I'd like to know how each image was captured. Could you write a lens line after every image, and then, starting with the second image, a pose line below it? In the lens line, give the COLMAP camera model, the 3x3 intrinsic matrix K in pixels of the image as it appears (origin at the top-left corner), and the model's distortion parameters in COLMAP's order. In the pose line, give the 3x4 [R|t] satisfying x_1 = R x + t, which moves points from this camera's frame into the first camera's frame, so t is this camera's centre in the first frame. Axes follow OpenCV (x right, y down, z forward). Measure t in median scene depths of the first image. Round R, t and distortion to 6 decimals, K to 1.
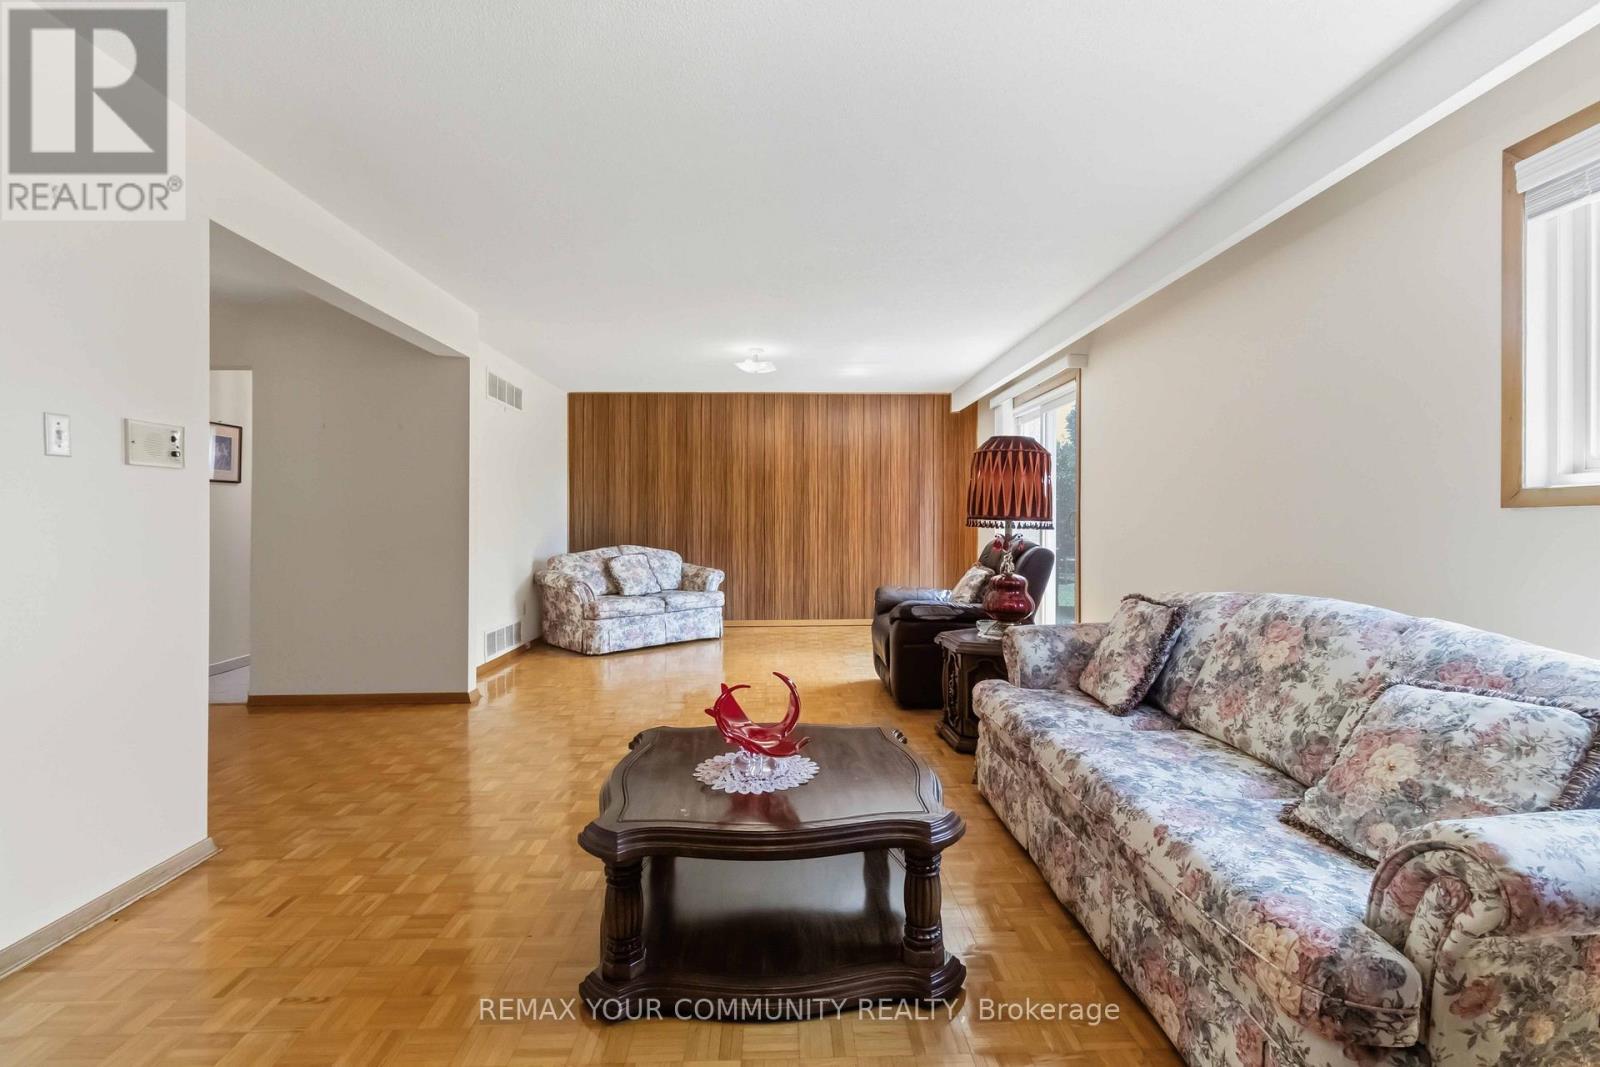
lens RADIAL K [[738.3, 0, 801.1], [0, 738.3, 524.3], [0, 0, 1]] dist [0.000877, -0.000465]
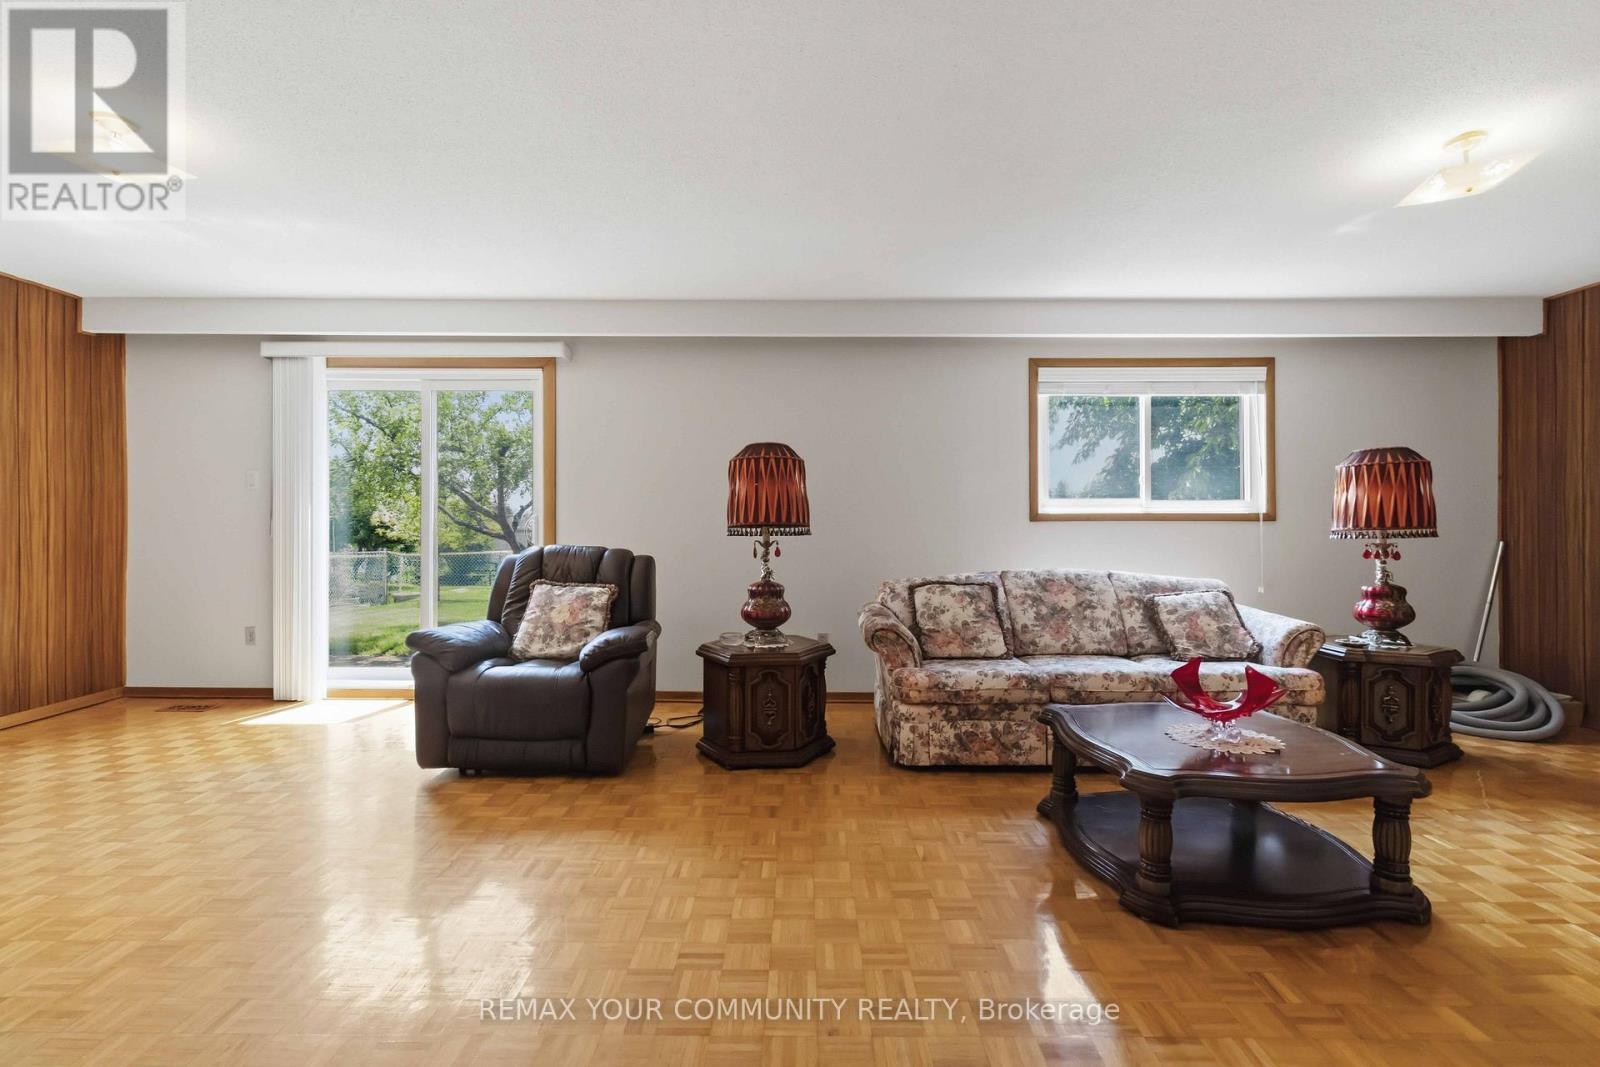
lens RADIAL K [[738.3, 0, 801.1], [0, 738.3, 524.3], [0, 0, 1]] dist [0.000877, -0.000465]
pose [[0.027490, 0.004323, 0.999613, -1.066232], [0.001497, 0.999989, -0.004366, -0.006748], [-0.999621, 0.001616, 0.027483, 1.377836]]
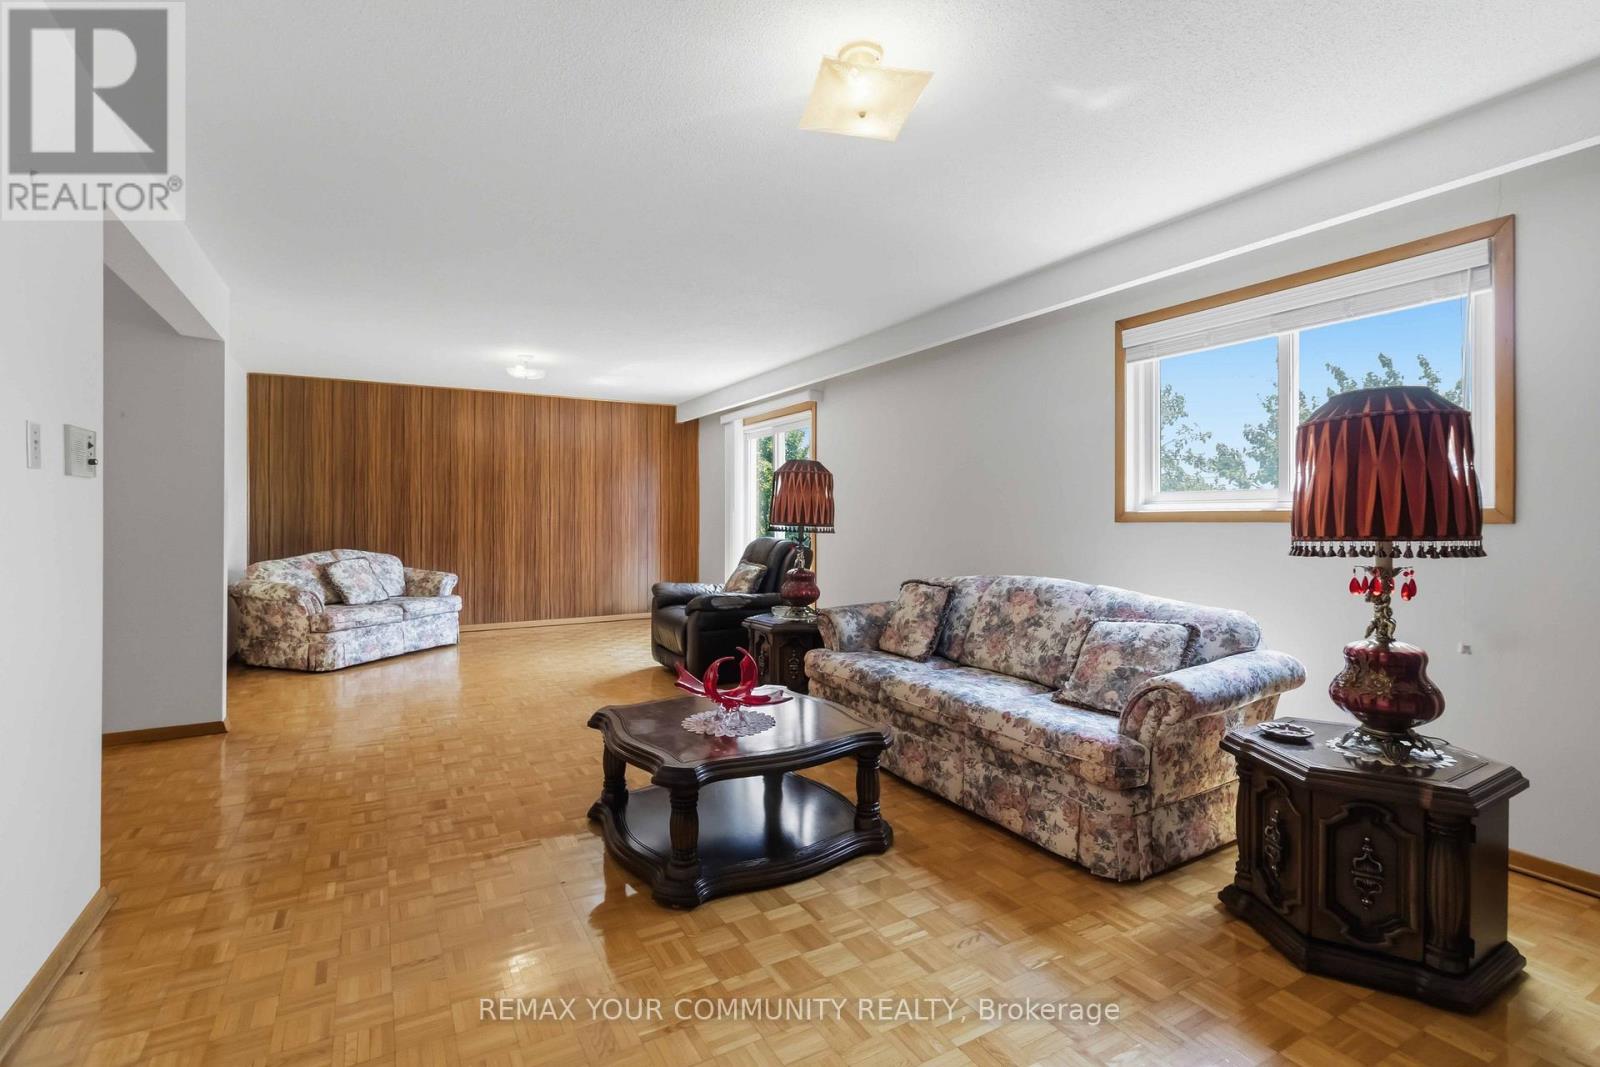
lens RADIAL K [[741.4, 0, 797.0], [0, 741.4, 518.2], [0, 0, 1]] dist [-0.003972, -0.000112]
pose [[0.886010, 0.002267, 0.463661, -0.473003], [-0.001002, 0.999995, -0.002974, -0.023059], [-0.463666, 0.002171, 0.886007, -0.190778]]
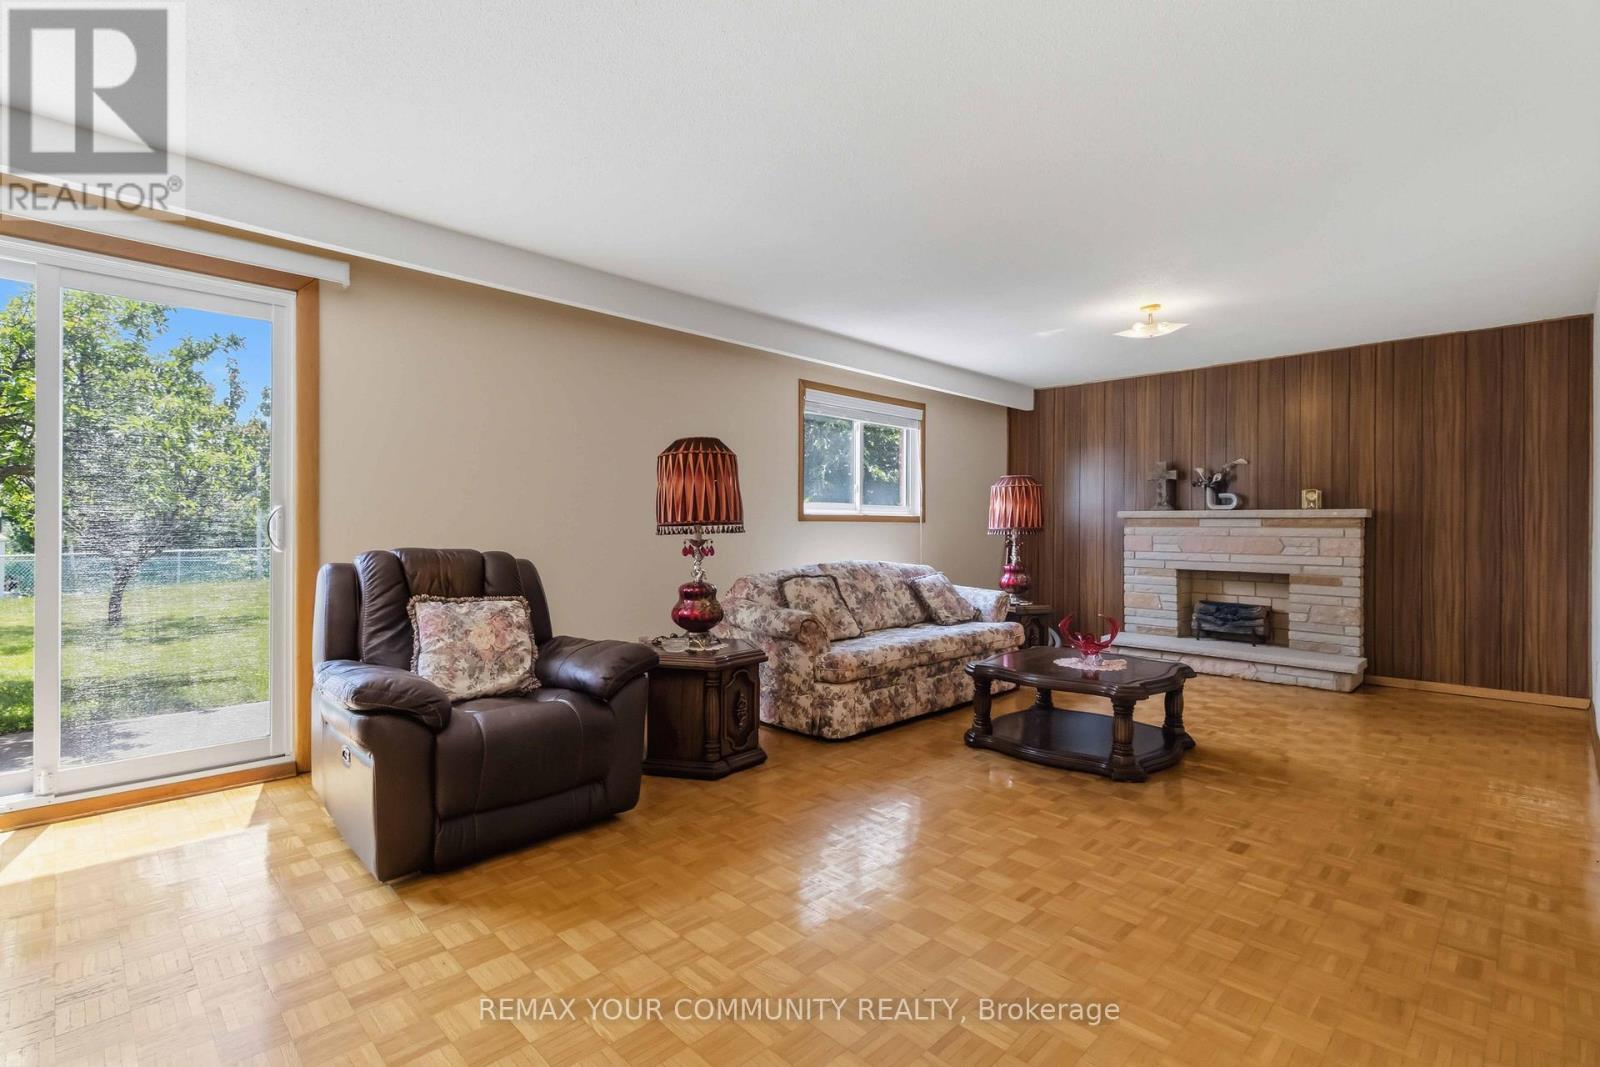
lens RADIAL K [[745.5, 0, 801.8], [0, 745.5, 525.4], [0, 0, 1]] dist [0.001903, -0.000233]
pose [[-0.685534, 0.000822, 0.728040, -0.765791], [-0.001187, 0.999997, -0.002247, -0.004106], [-0.728040, -0.002404, -0.685531, 2.325638]]
